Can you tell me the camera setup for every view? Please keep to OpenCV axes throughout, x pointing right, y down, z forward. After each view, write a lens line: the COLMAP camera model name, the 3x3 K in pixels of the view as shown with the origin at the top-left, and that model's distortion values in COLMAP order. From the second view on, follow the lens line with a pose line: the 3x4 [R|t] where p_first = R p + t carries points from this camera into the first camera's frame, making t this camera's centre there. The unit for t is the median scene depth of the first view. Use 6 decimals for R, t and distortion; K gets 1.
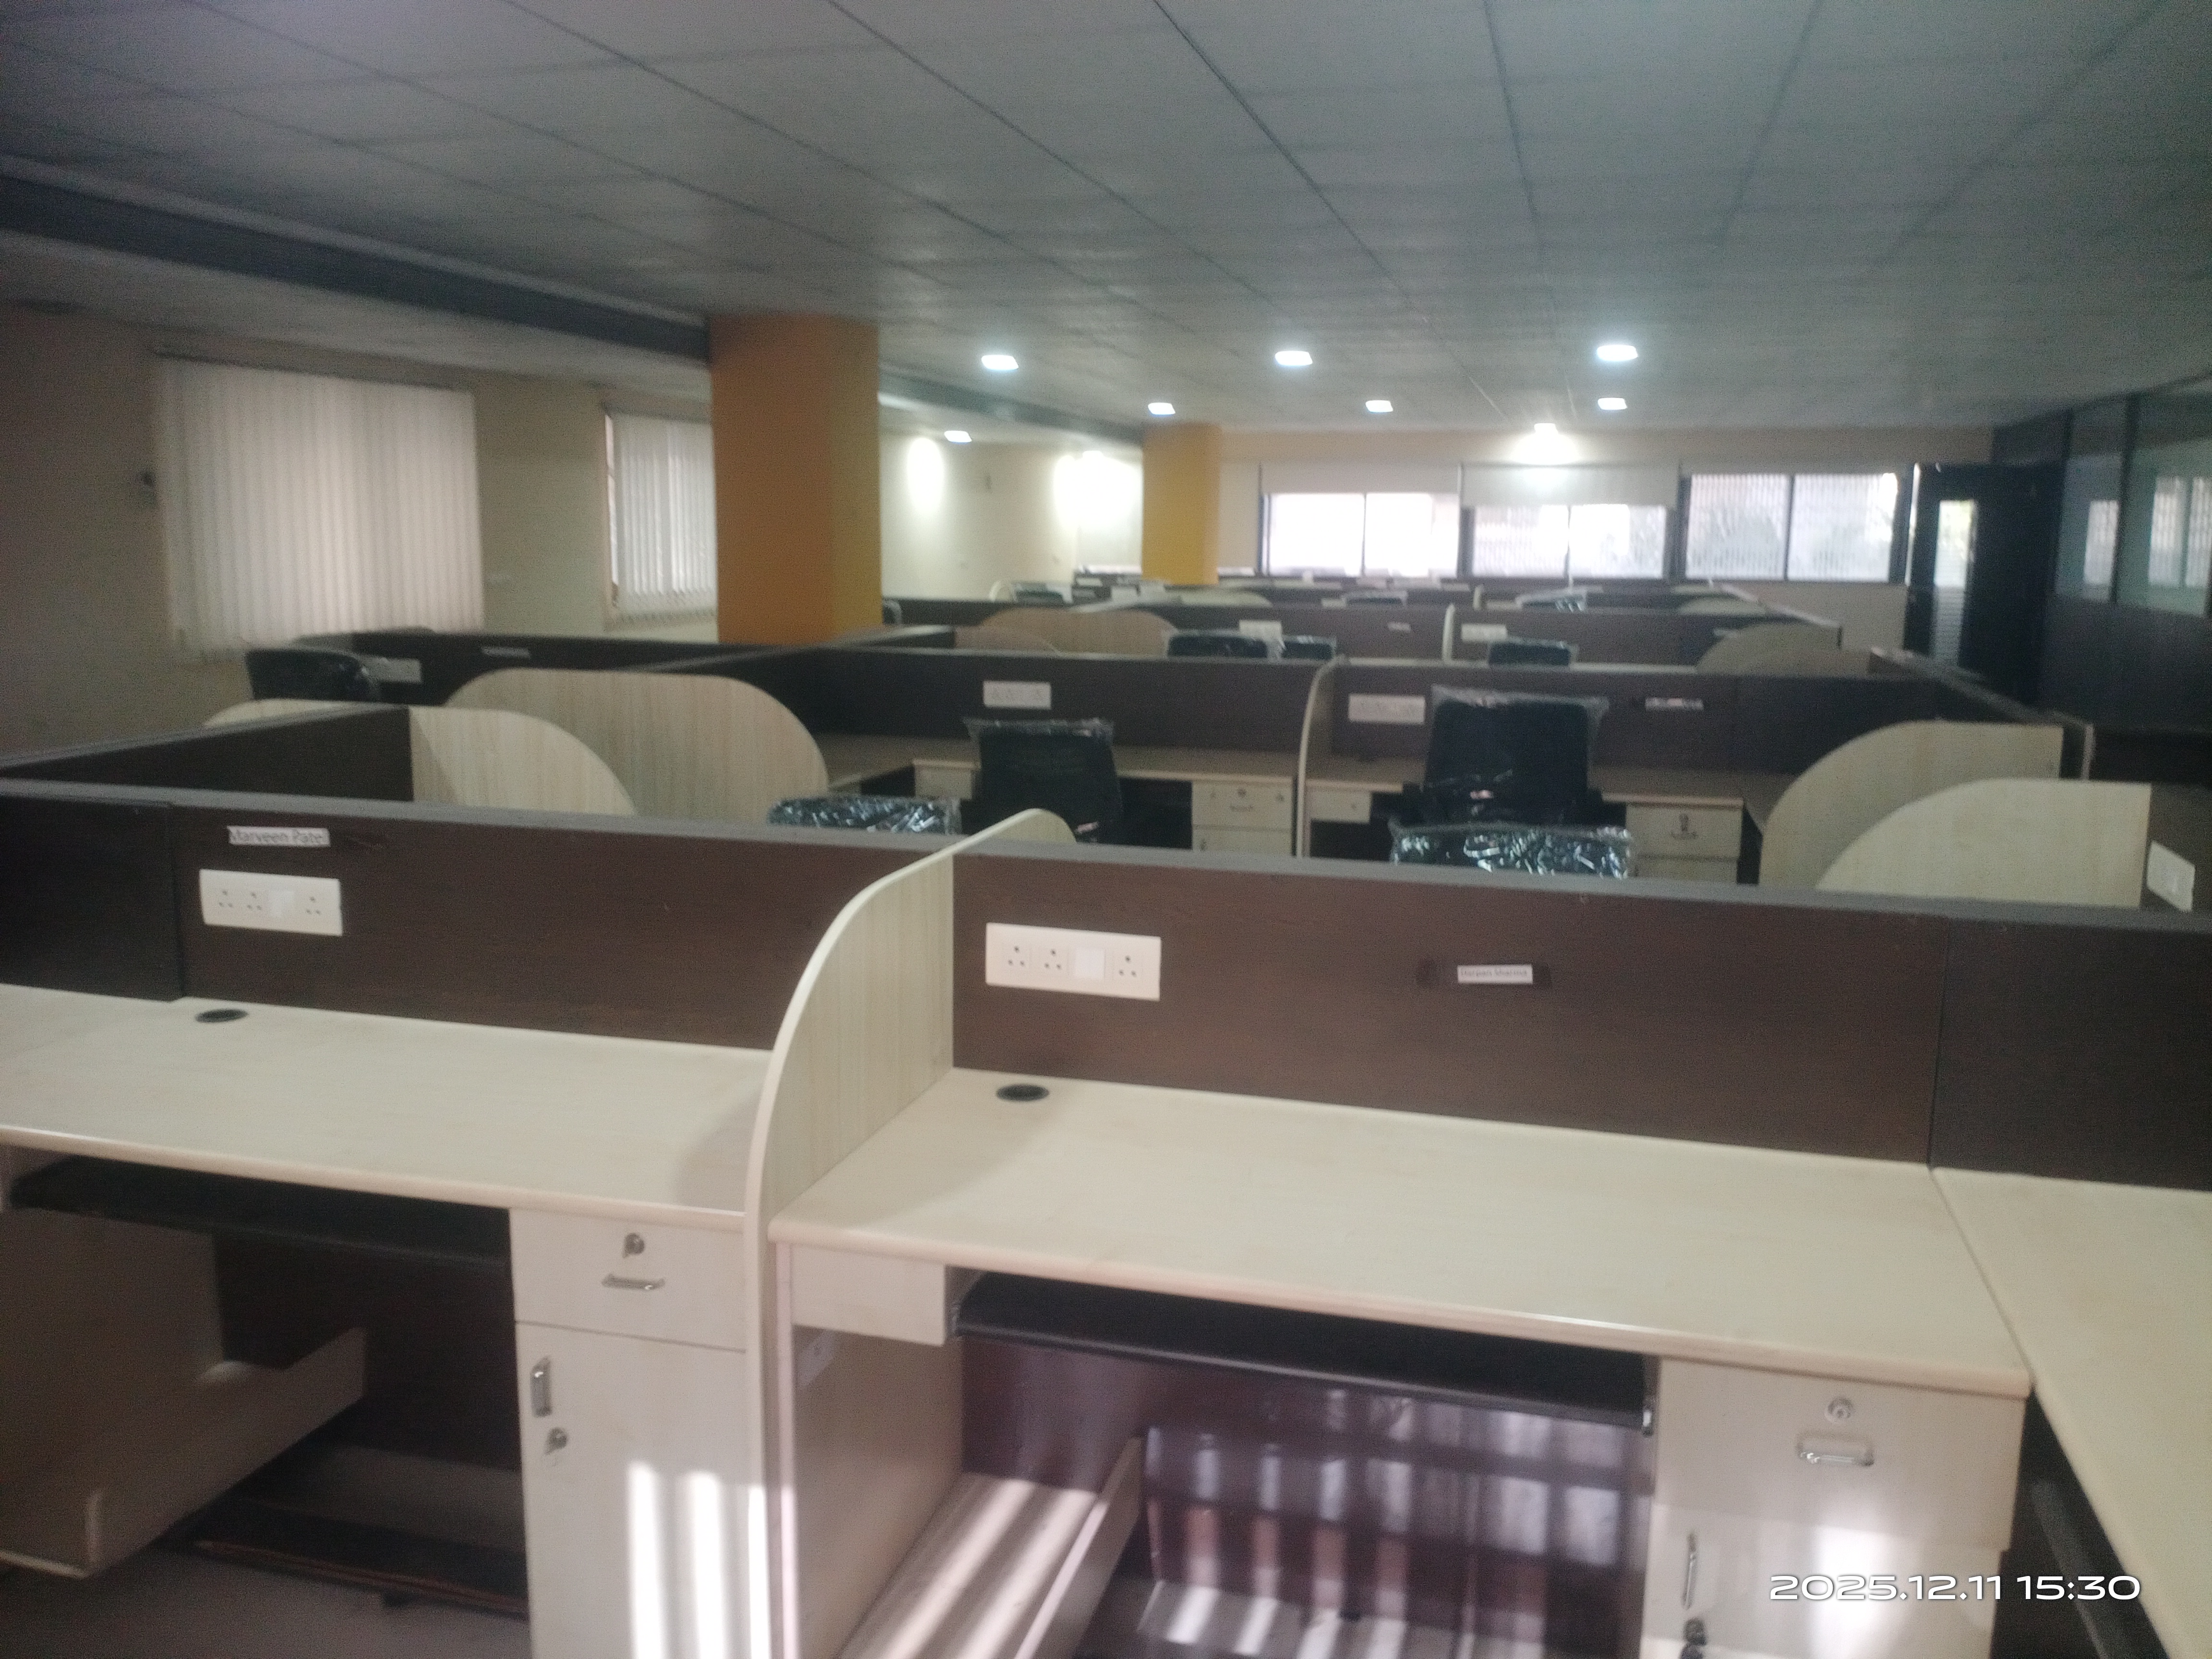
lens RADIAL K [[1791.0, 0, 1097.9], [0, 1791.0, 869.7], [0, 0, 1]] dist [0.061518, -0.118957]
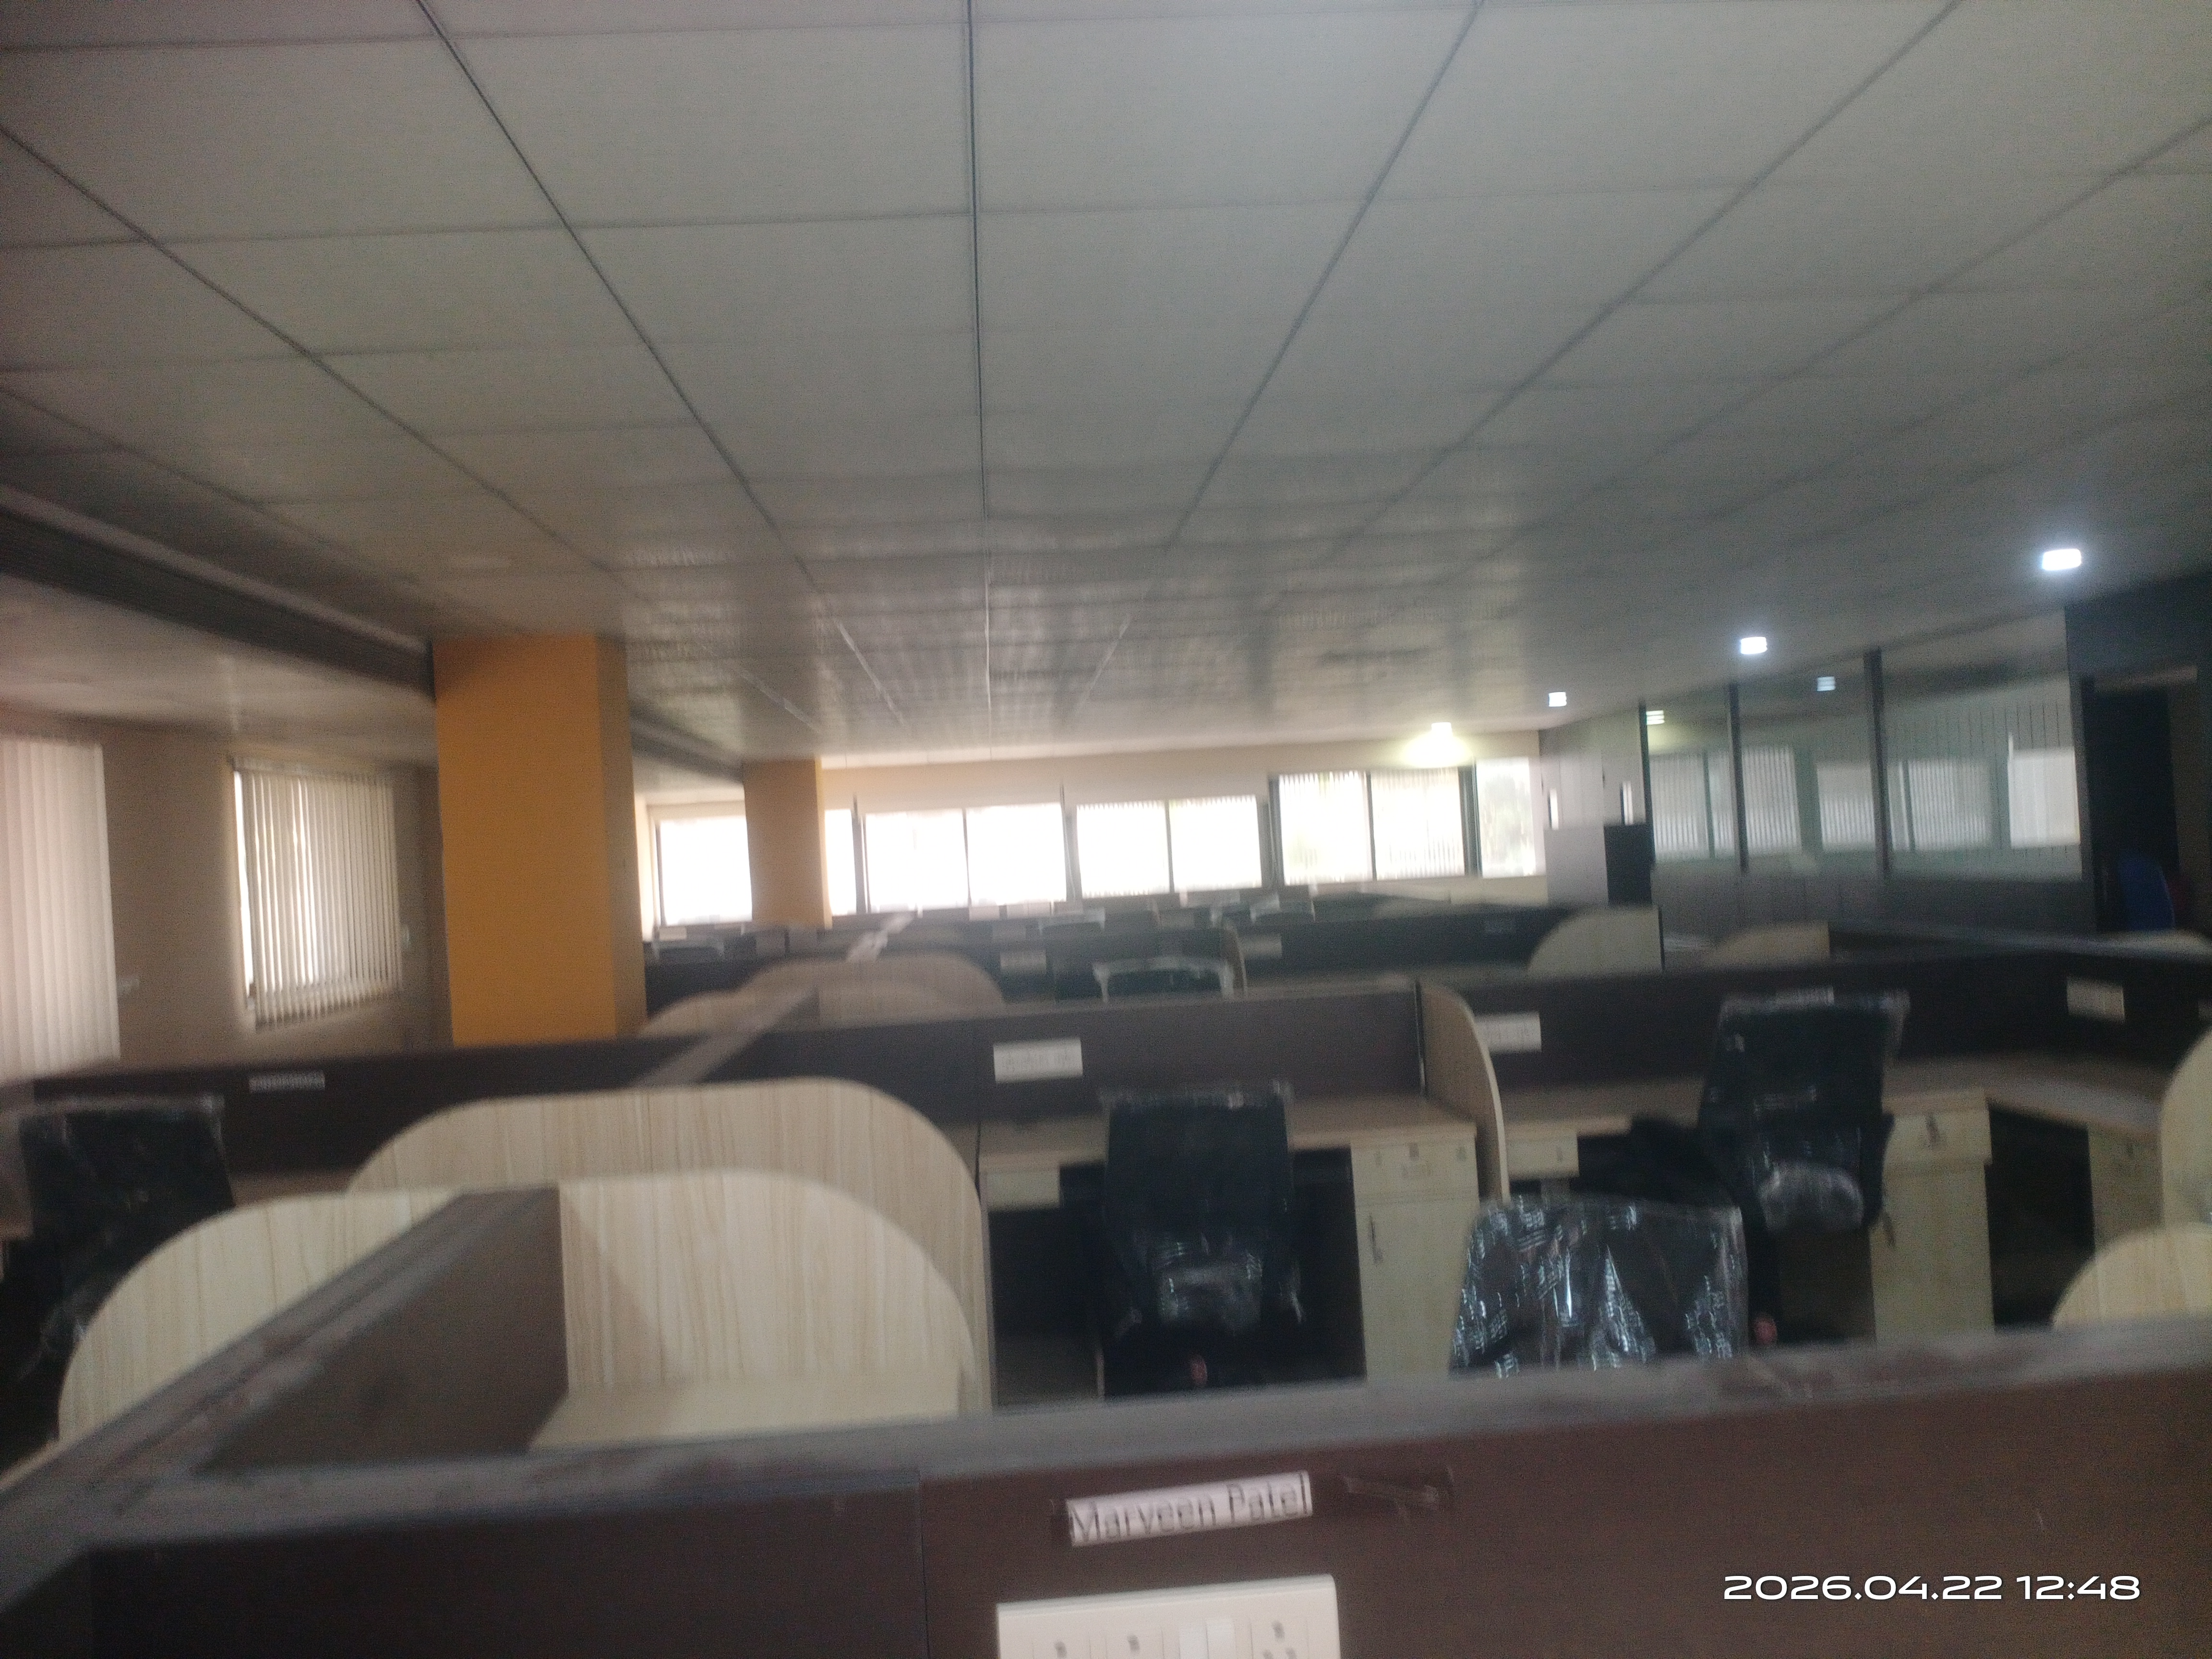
lens RADIAL K [[1791.0, 0, 1101.3], [0, 1791.0, 832.9], [0, 0, 1]] dist [0.061518, -0.118957]
pose [[0.939778, -0.062426, 0.336037, -0.227610], [0.130042, 0.974541, -0.182642, -0.039327], [-0.316080, 0.215342, 0.923970, 0.193666]]
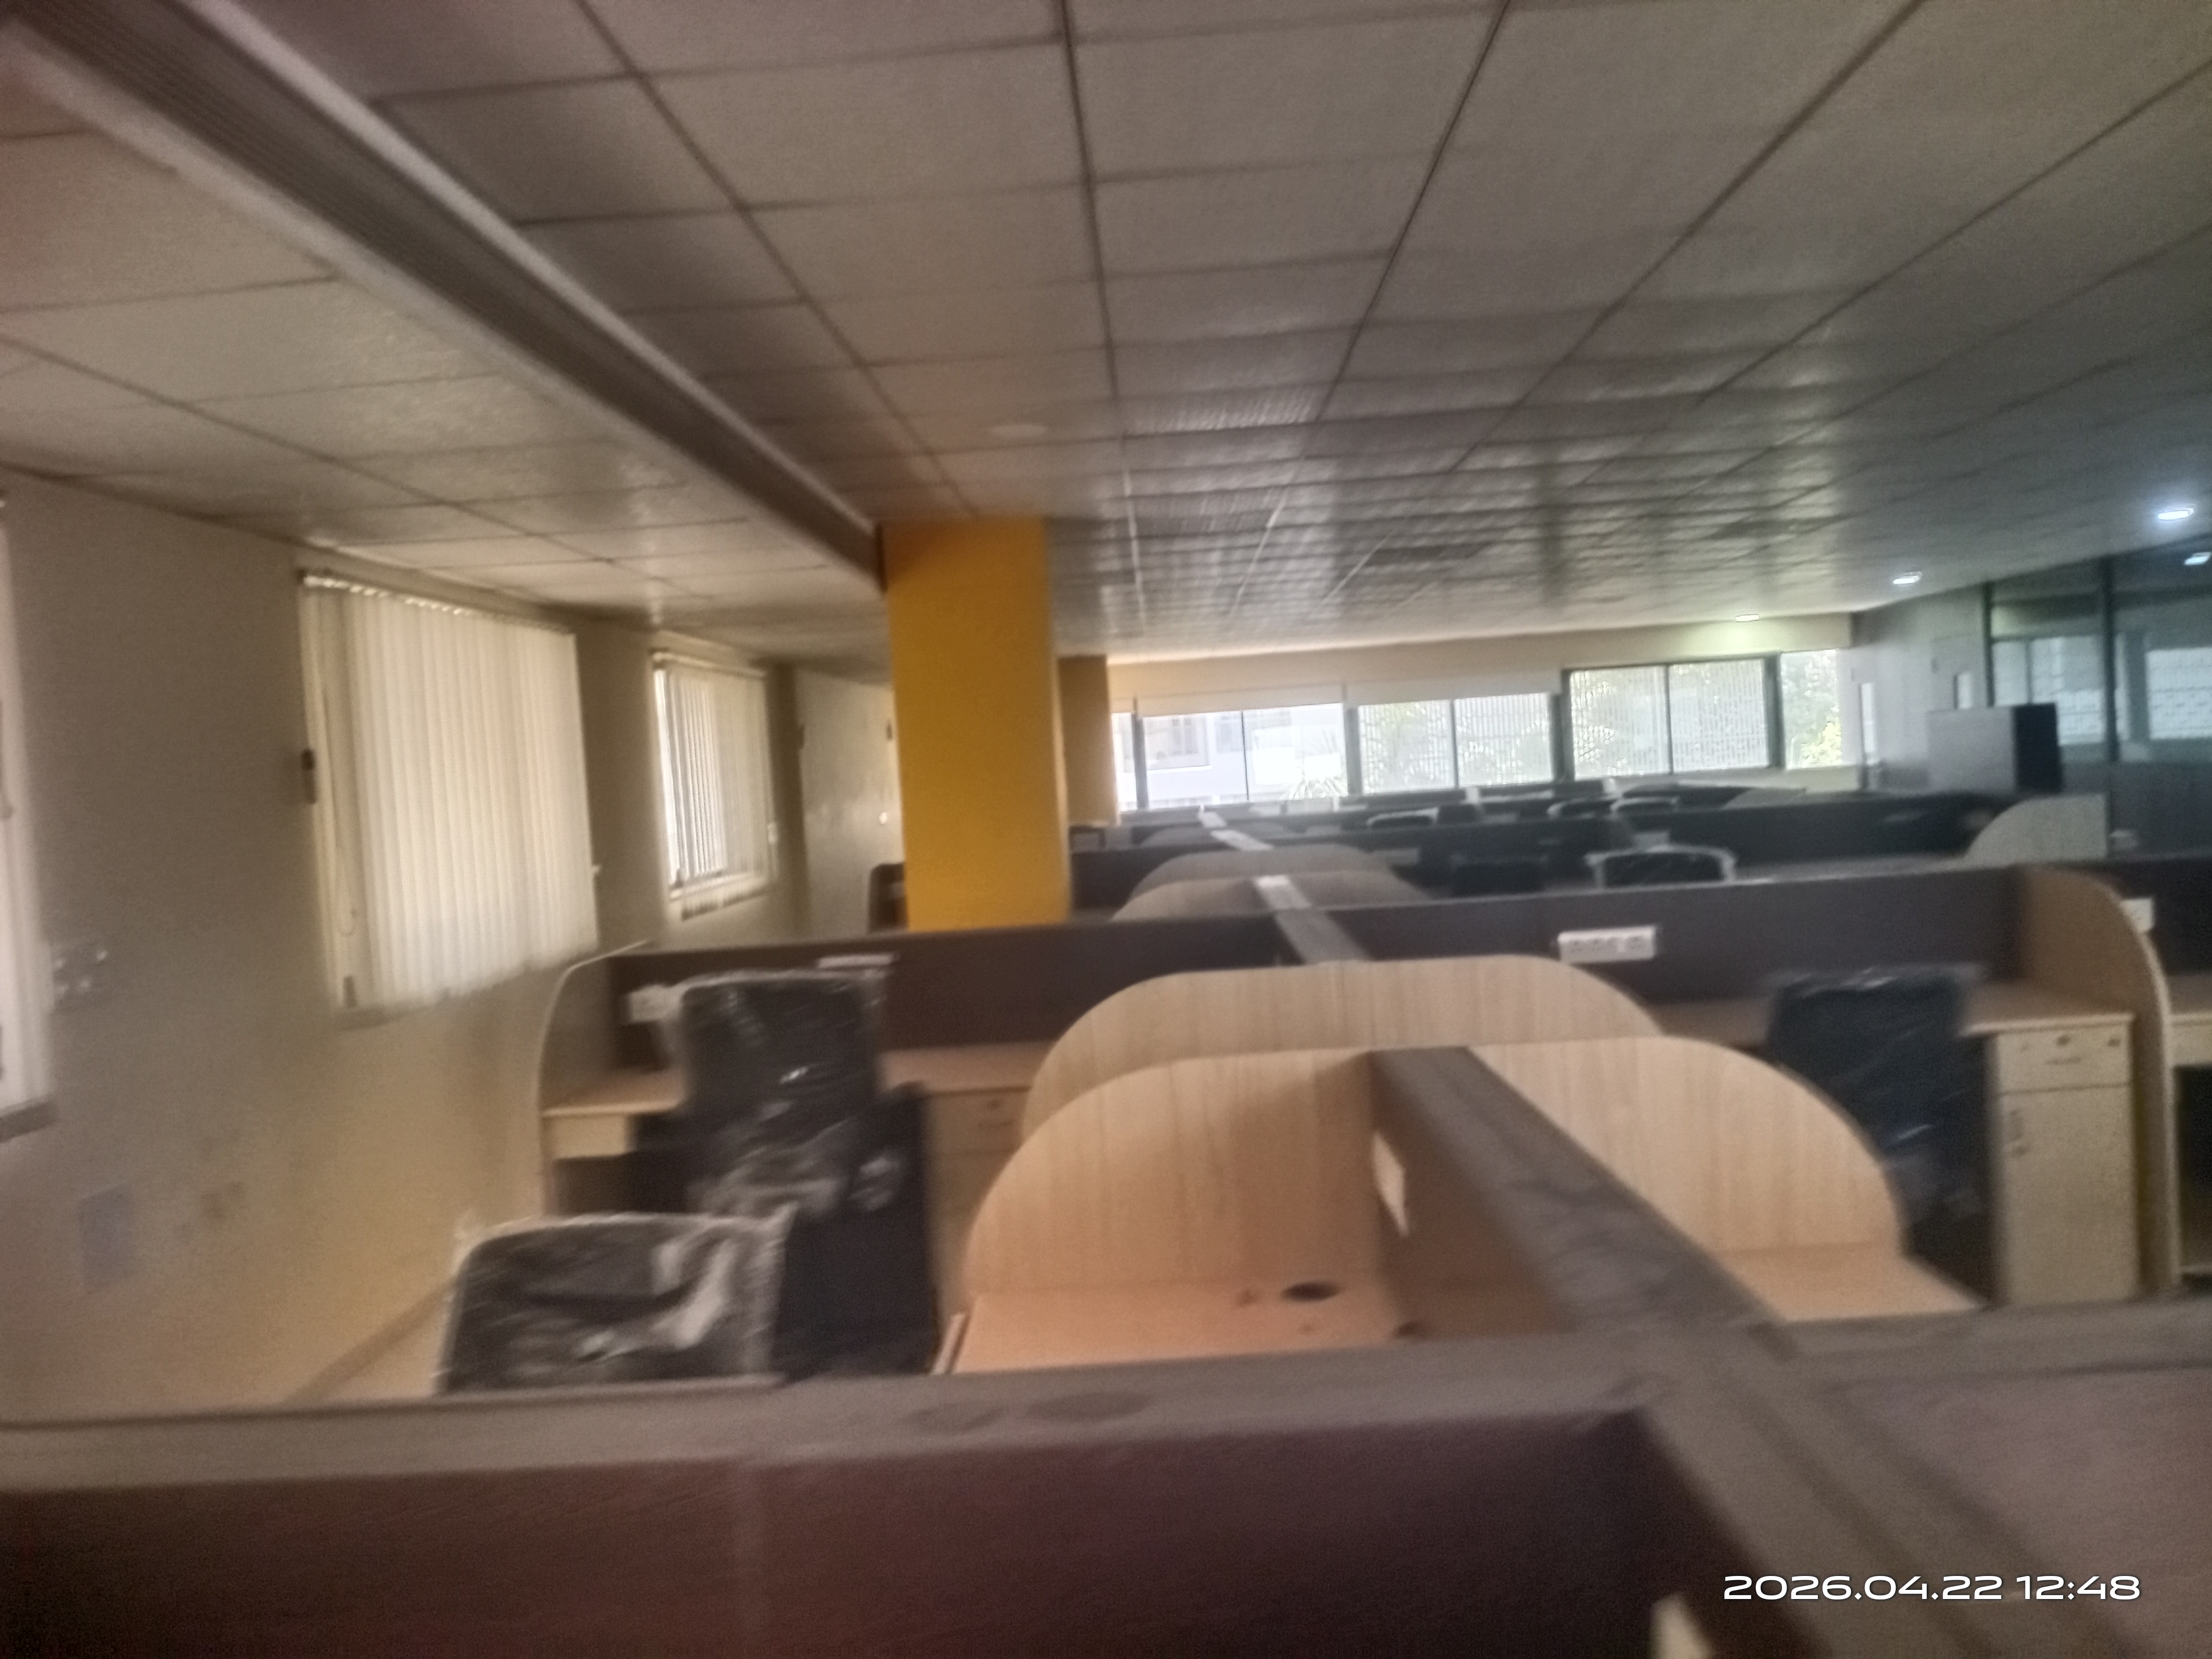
lens RADIAL K [[1791.0, 0, 1089.7], [0, 1791.0, 834.0], [0, 0, 1]] dist [0.061518, -0.118957]
pose [[0.966834, -0.083311, 0.241434, -0.354333], [0.120656, 0.982156, -0.144264, -0.049421], [-0.225107, 0.168610, 0.959634, 0.255831]]
